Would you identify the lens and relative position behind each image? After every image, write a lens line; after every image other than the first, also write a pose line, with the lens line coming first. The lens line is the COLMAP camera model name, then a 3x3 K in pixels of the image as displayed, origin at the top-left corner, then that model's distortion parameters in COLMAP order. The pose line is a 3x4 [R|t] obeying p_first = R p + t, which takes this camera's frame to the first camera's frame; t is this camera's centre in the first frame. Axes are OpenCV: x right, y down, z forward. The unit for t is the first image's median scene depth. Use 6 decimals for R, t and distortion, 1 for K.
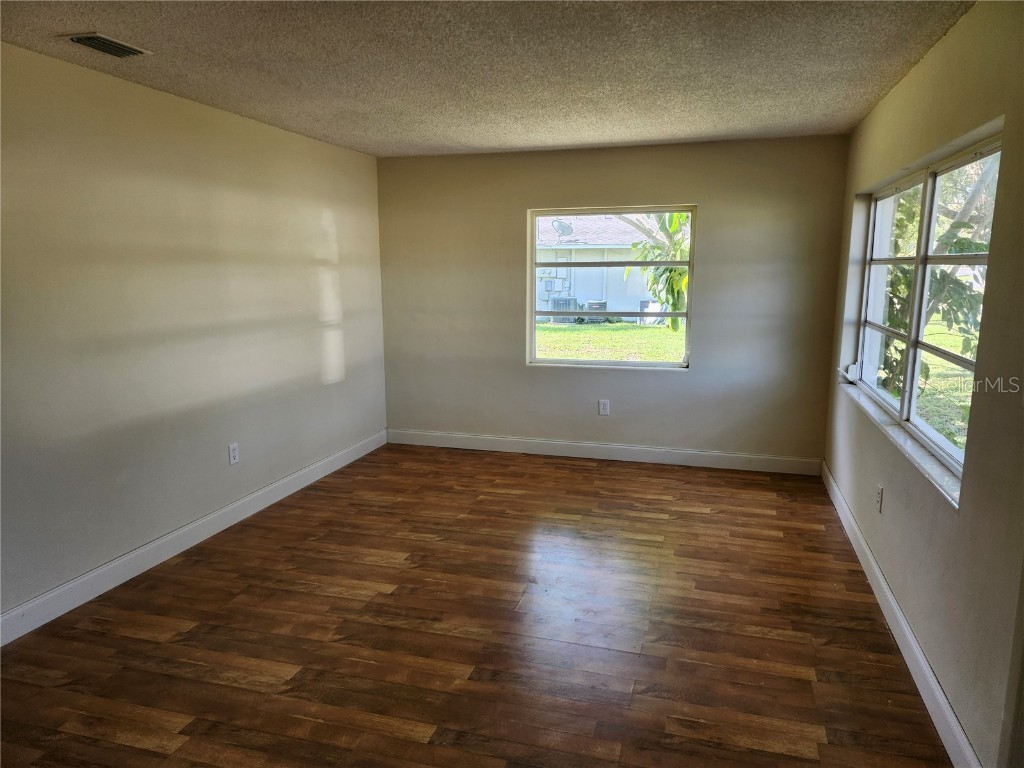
lens RADIAL K [[713.6, 0, 512.0], [0, 713.6, 384.0], [0, 0, 1]] dist [0.102300, -0.139300]
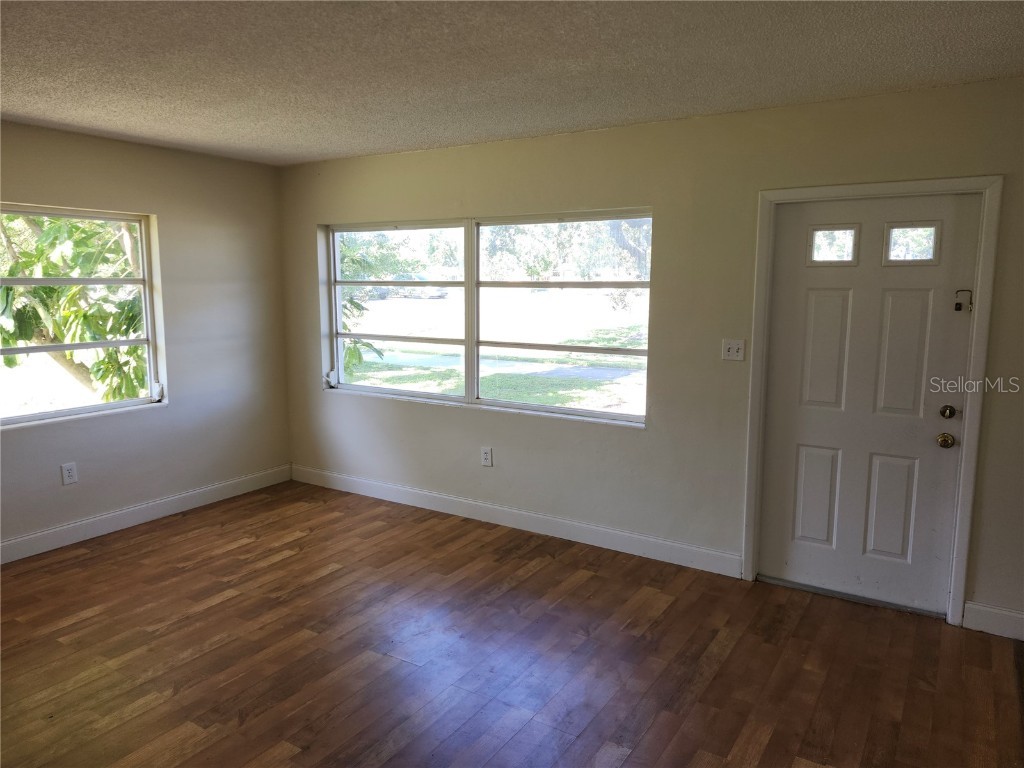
lens RADIAL K [[713.6, 0, 512.0], [0, 713.6, 384.0], [0, 0, 1]] dist [0.102300, -0.139300]
pose [[0.271819, -0.137151, 0.952525, -0.568547], [0.154059, 0.983229, 0.097609, -0.078021], [-0.949937, 0.120213, 0.288389, 0.419680]]
